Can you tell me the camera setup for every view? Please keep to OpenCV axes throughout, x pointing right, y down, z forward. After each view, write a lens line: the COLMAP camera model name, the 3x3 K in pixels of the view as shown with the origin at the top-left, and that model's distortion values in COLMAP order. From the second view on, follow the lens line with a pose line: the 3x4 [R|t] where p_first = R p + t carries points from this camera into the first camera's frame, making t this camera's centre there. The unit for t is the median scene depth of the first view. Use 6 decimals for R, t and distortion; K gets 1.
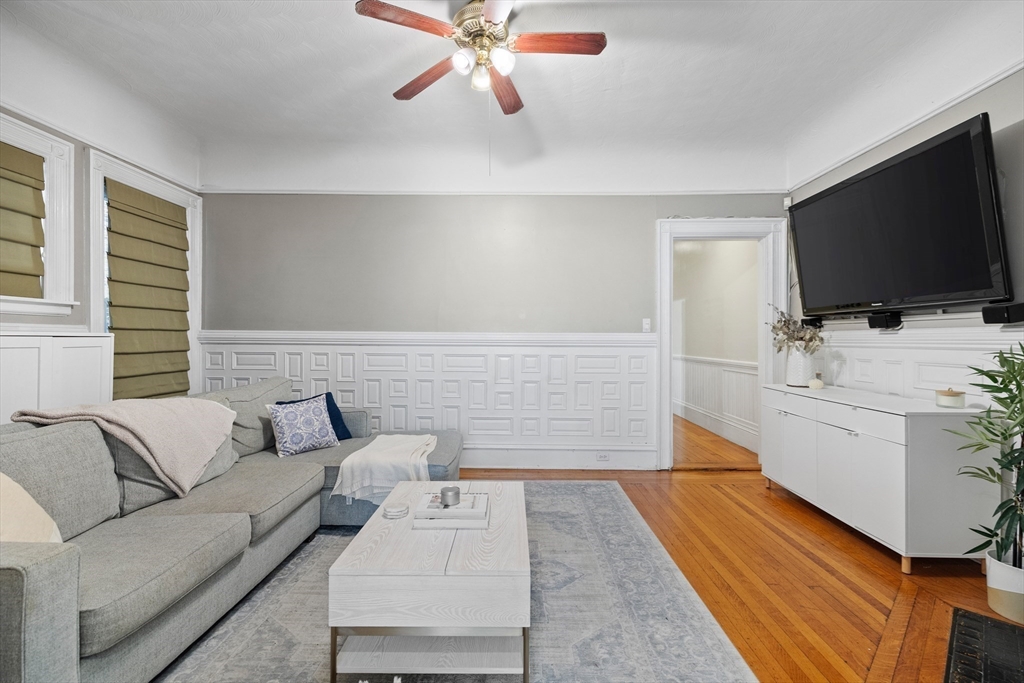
lens RADIAL K [[431.5, 0, 512.0], [0, 431.5, 341.5], [0, 0, 1]] dist [0.000486, -0.000014]
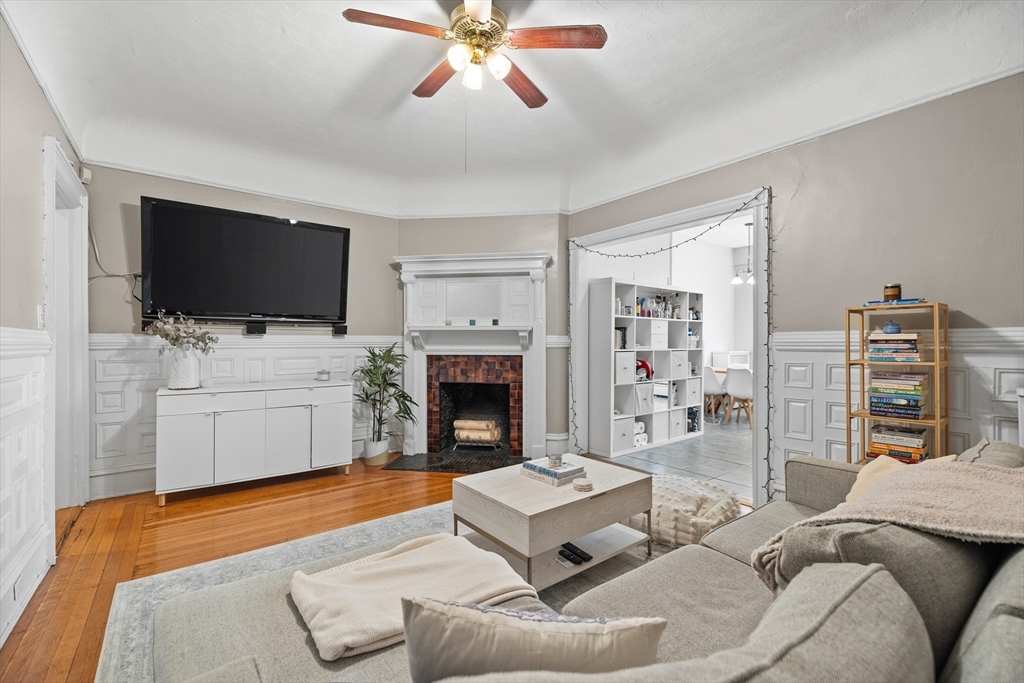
lens RADIAL K [[438.2, 0, 516.2], [0, 438.2, 340.6], [0, 0, 1]] dist [0.001974, 0.000282]
pose [[-0.620001, 0.004083, 0.784590, -0.718736], [0.001045, 0.999990, -0.004378, -0.000992], [-0.784600, -0.001894, -0.619999, 1.230839]]
